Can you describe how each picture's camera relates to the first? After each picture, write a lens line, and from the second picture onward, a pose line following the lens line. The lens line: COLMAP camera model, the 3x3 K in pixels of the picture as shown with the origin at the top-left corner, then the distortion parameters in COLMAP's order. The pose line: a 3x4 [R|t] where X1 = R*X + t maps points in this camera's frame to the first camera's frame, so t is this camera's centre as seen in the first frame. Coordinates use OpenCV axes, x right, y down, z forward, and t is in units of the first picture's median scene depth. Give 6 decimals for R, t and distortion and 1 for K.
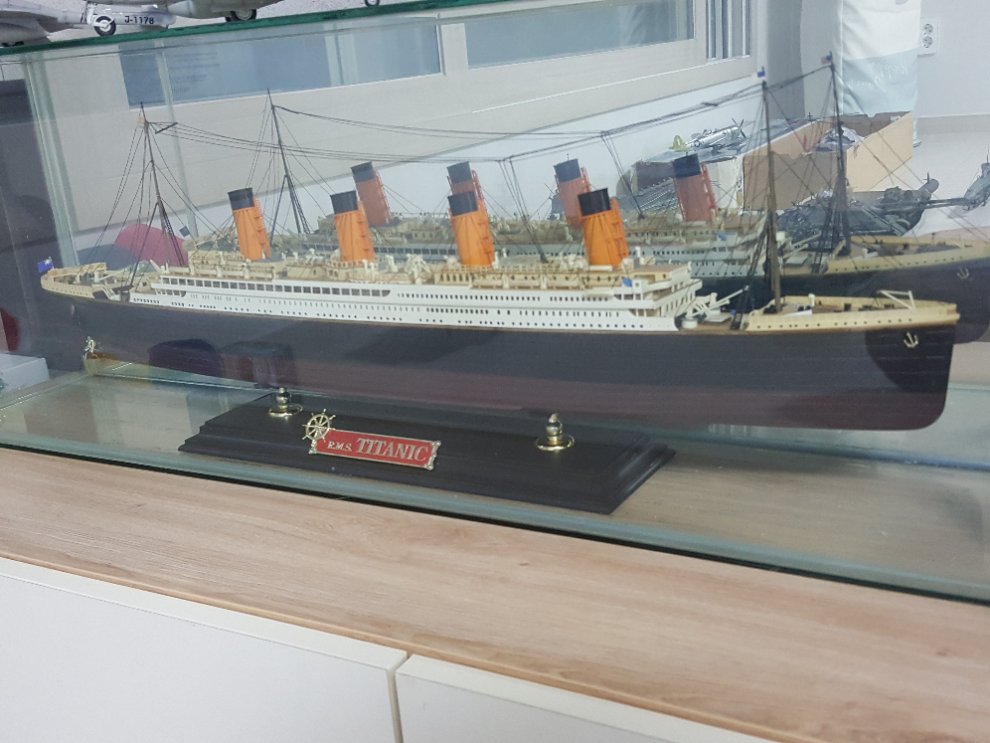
lens RADIAL K [[970.7, 0, 495.0], [0, 970.7, 371.5], [0, 0, 1]] dist [0.099019, -0.232282]
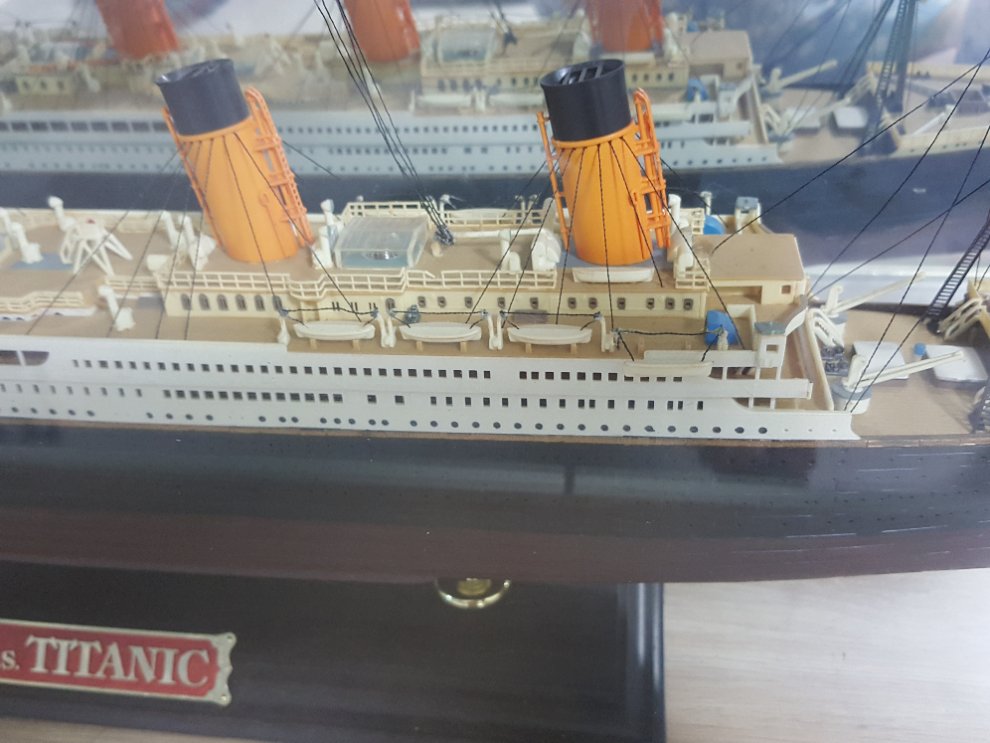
lens RADIAL K [[970.7, 0, 495.0], [0, 970.7, 371.5], [0, 0, 1]] dist [0.099019, -0.232282]
pose [[0.920694, -0.187701, 0.342185, -0.082113], [0.080458, 0.949207, 0.304191, -0.184945], [-0.381902, -0.252535, 0.889032, 0.612763]]
